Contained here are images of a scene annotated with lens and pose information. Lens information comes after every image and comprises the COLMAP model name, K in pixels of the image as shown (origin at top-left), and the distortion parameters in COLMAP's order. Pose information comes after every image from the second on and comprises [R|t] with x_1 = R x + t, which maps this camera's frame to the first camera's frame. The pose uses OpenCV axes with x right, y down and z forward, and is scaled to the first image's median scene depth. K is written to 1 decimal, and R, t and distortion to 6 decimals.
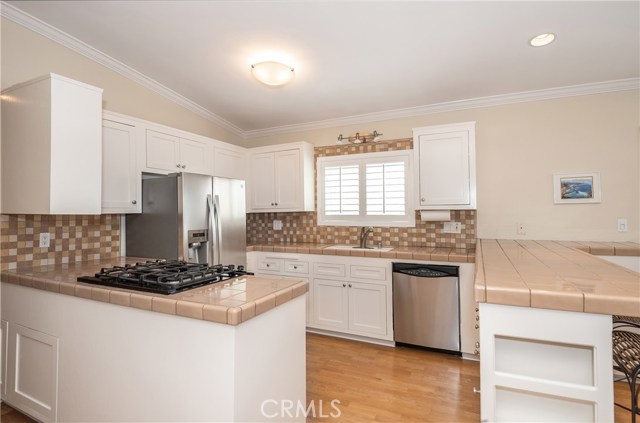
lens RADIAL K [[315.2, 0, 321.6], [0, 315.2, 207.2], [0, 0, 1]] dist [-0.028650, -0.003950]
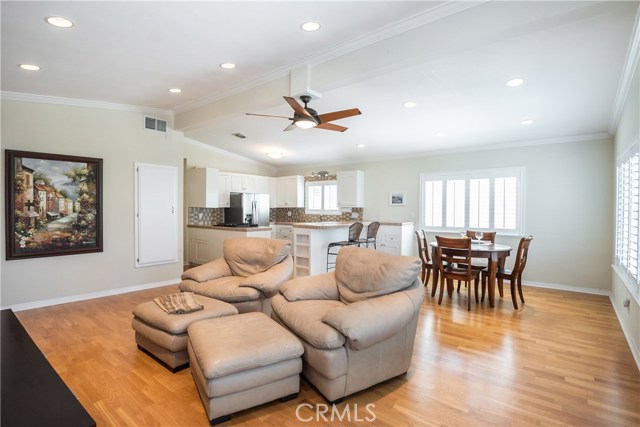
lens RADIAL K [[315.3, 0, 321.7], [0, 315.3, 217.3], [0, 0, 1]] dist [0.004801, 0.000245]
pose [[0.971149, 0.018923, -0.237720, 0.710940], [-0.007365, 0.998751, 0.049415, -0.030222], [0.238359, -0.046238, 0.970076, -1.228948]]
